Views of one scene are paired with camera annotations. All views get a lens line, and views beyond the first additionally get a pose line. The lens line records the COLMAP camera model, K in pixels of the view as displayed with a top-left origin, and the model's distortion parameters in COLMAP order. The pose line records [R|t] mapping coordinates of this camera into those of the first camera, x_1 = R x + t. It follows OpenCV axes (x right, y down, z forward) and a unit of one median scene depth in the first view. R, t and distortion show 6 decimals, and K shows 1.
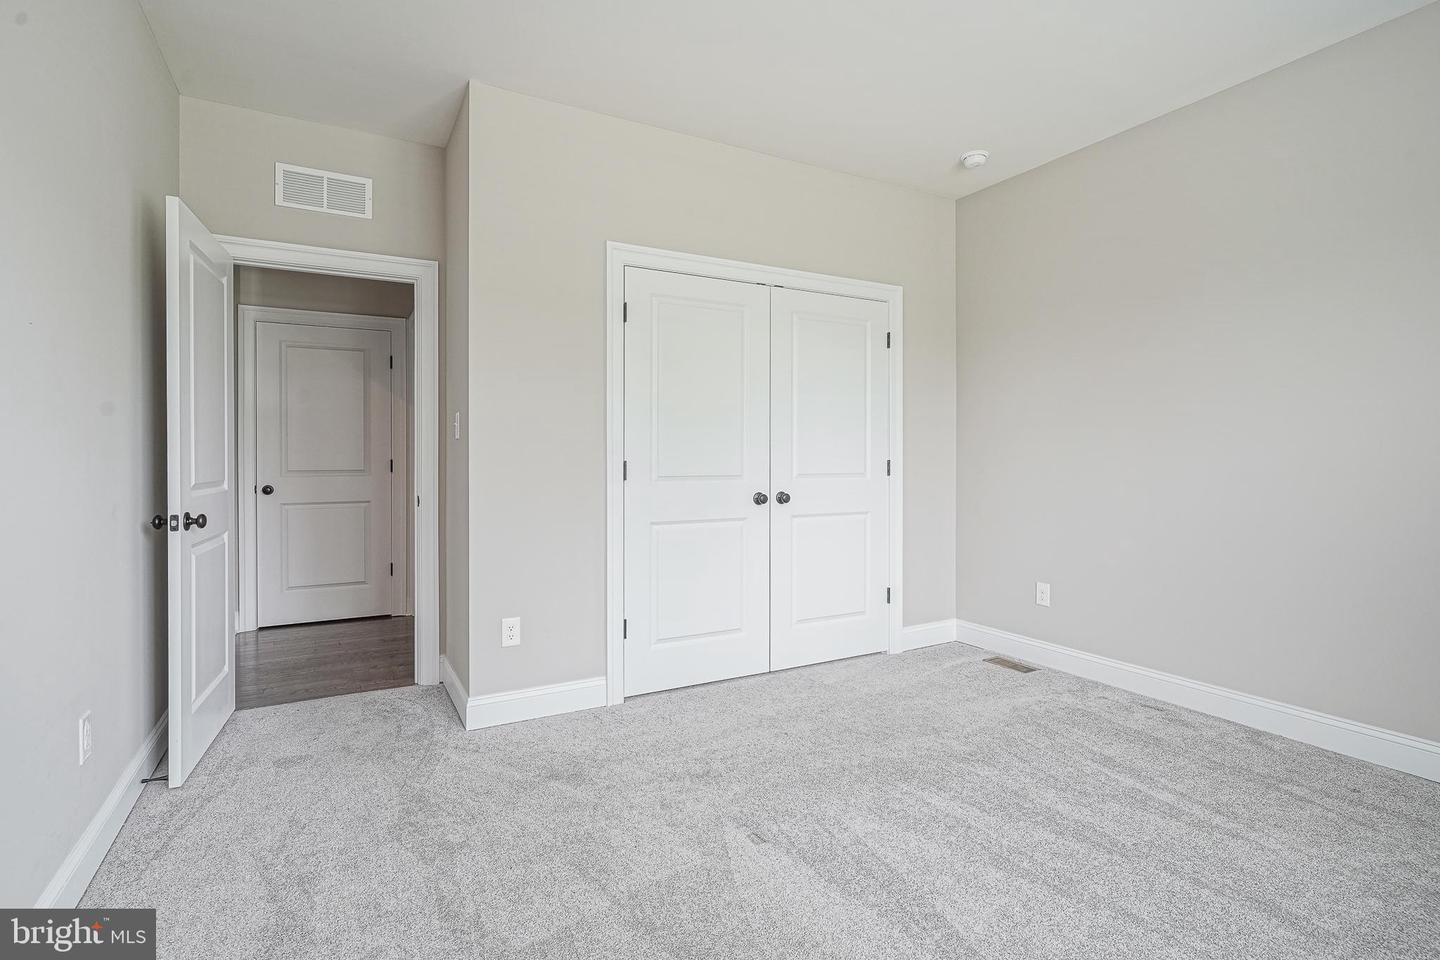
lens RADIAL K [[713.1, 0, 722.3], [0, 713.1, 465.4], [0, 0, 1]] dist [0.001849, 0.007307]
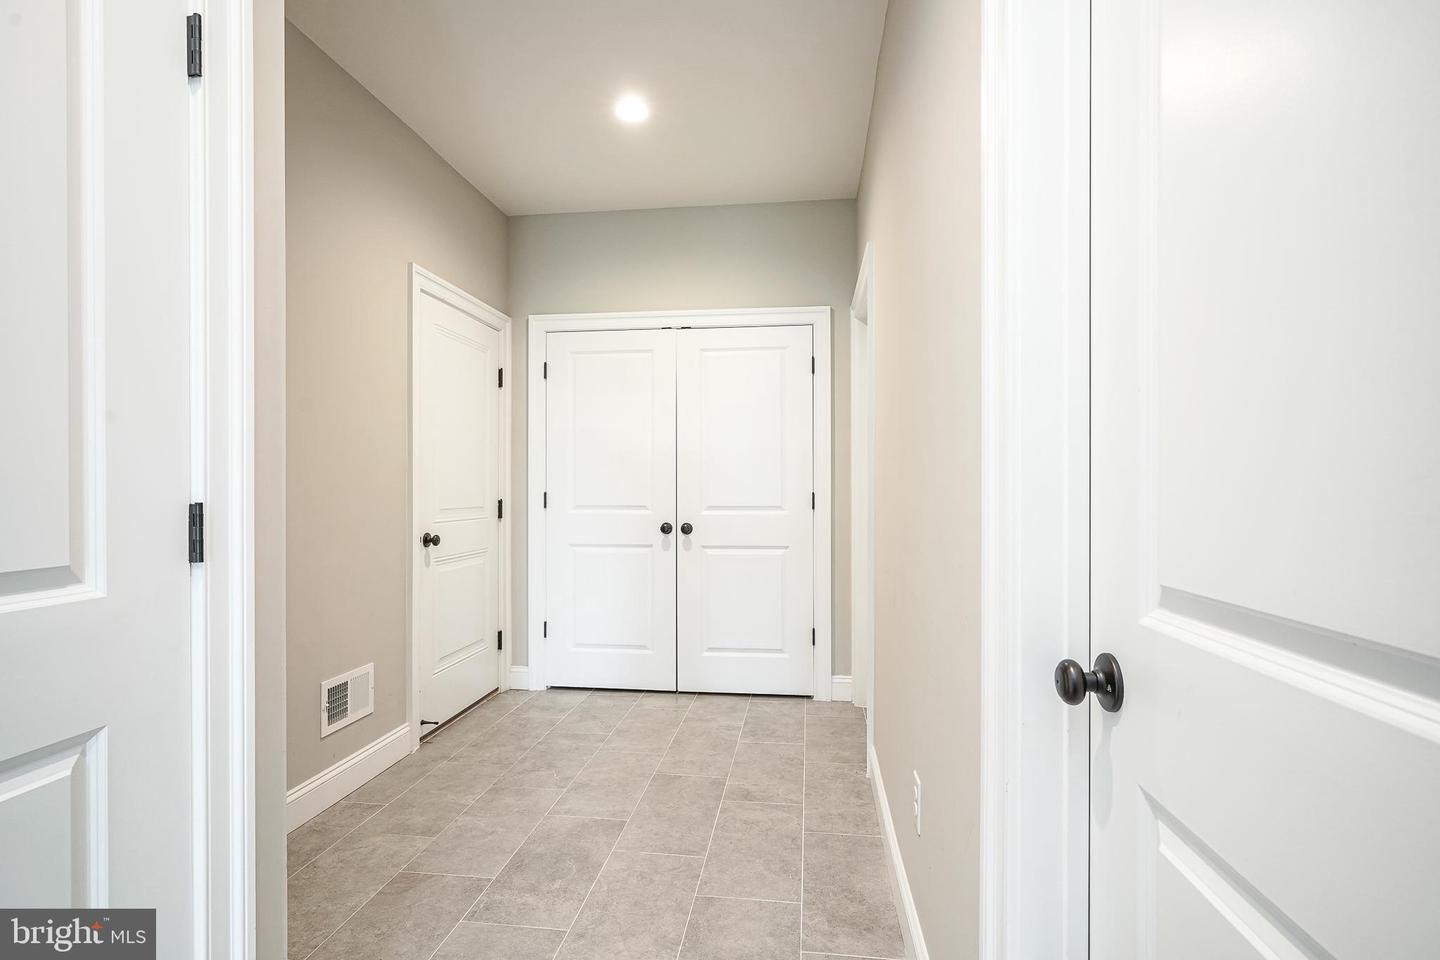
lens RADIAL K [[682.6, 0, 719.3], [0, 682.6, 490.1], [0, 0, 1]] dist [-0.000117, 0.000001]
pose [[0.802423, 0.008802, -0.596690, 0.725533], [-0.006233, 0.999960, 0.006368, -0.018264], [0.596723, -0.001391, 0.802446, 0.220074]]
